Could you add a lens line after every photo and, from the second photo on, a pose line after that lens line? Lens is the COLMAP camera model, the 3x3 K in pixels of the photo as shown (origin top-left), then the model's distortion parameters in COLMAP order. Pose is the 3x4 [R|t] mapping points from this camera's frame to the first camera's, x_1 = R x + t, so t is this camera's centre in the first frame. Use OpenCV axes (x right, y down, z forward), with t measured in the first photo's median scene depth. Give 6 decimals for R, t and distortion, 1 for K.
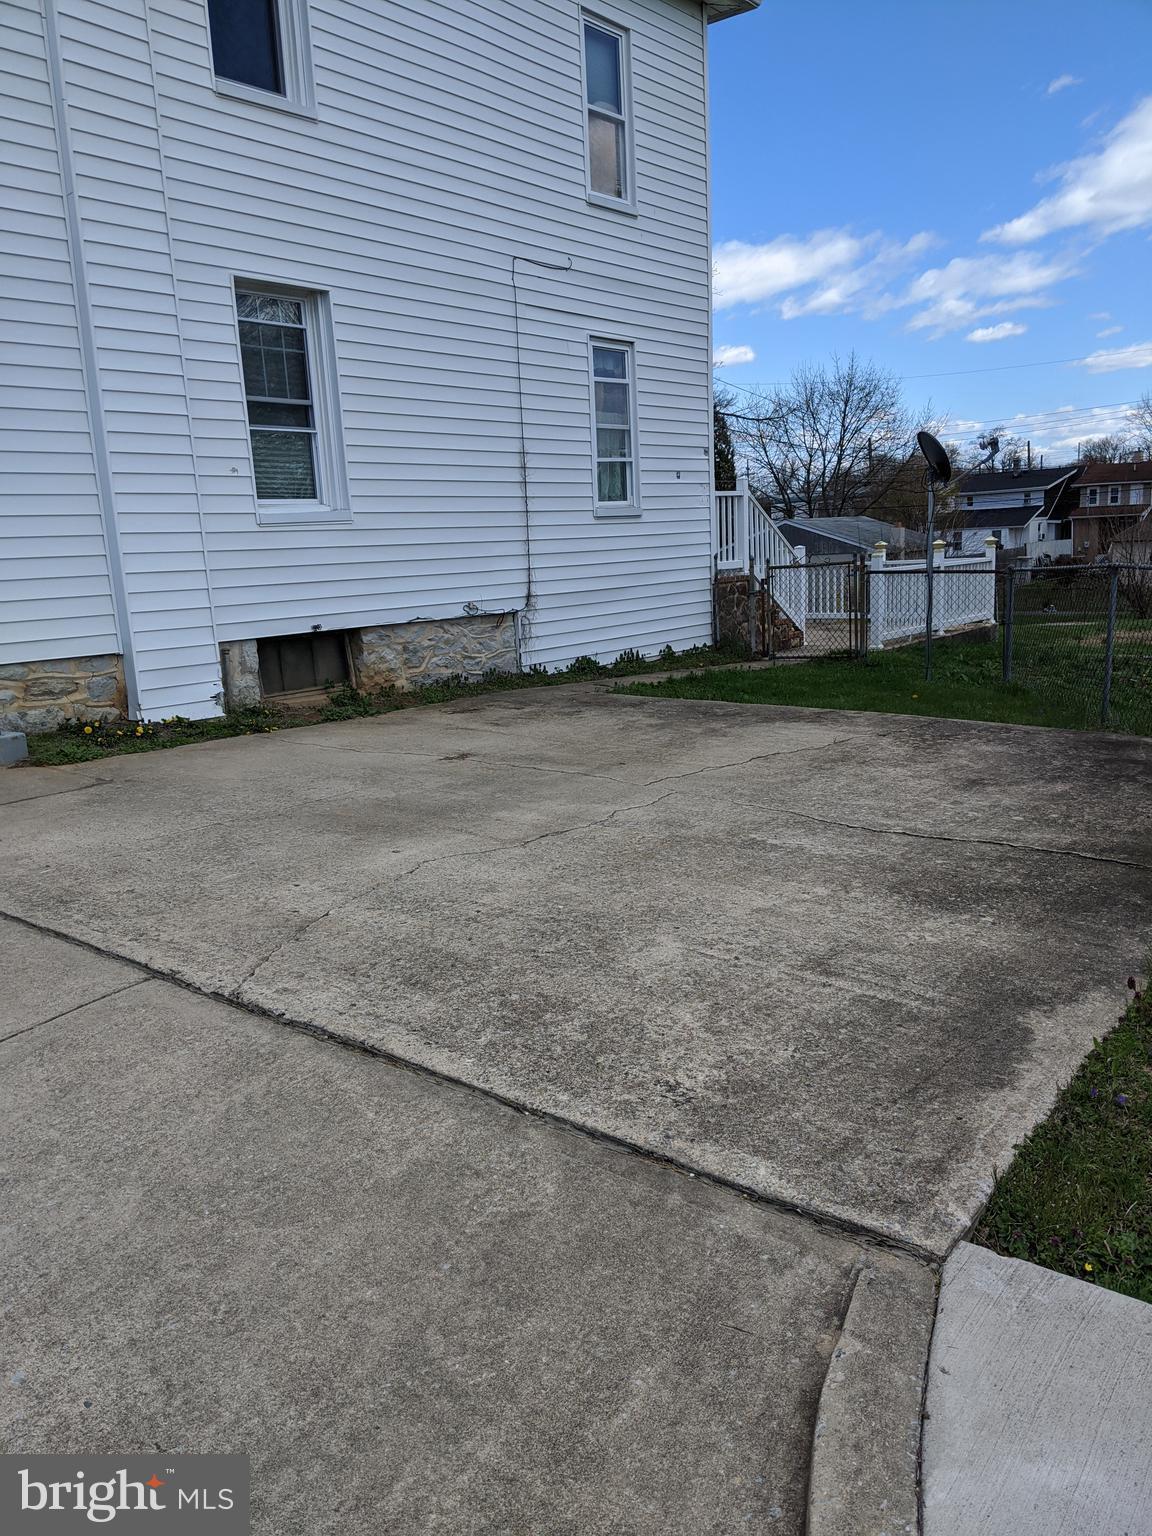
lens RADIAL K [[1230.3, 0, 576.4], [0, 1230.3, 766.8], [0, 0, 1]] dist [0.033933, -0.059378]
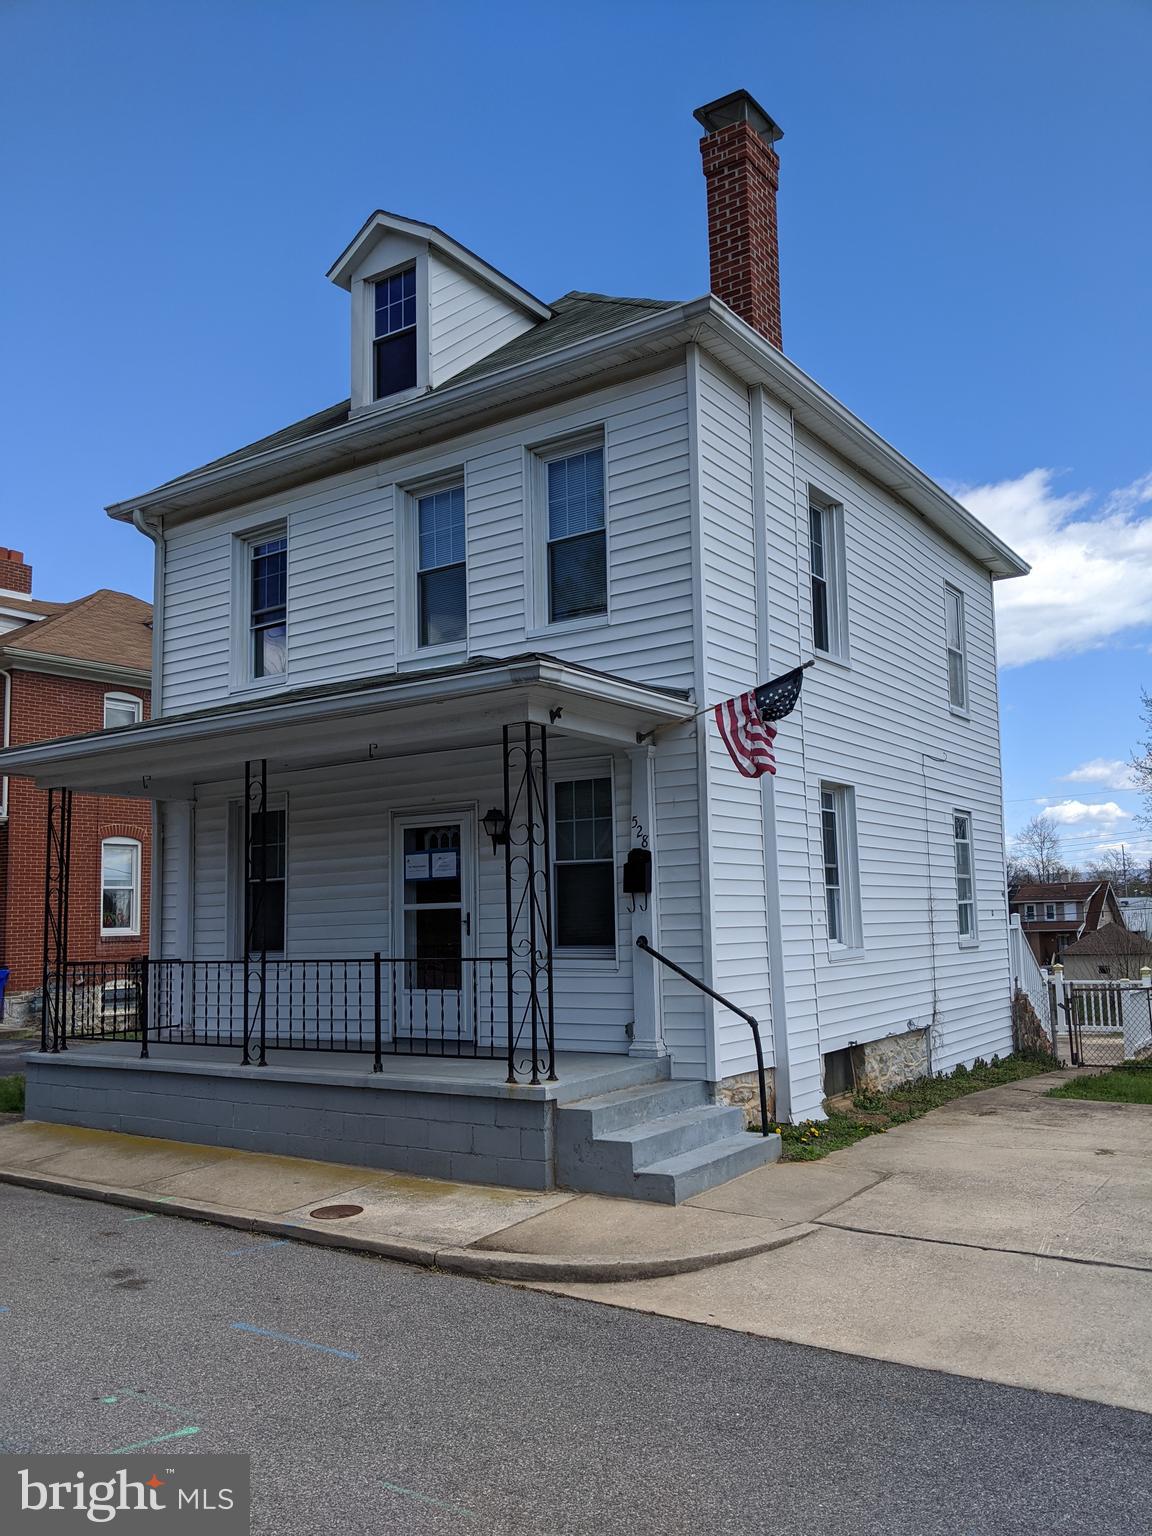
lens RADIAL K [[1230.3, 0, 572.9], [0, 1230.3, 776.8], [0, 0, 1]] dist [0.033933, -0.059378]
pose [[0.995622, 0.032369, 0.087691, -0.488255], [-0.004919, 0.954970, -0.296661, 0.001301], [-0.093346, 0.294931, 0.950948, -0.189104]]
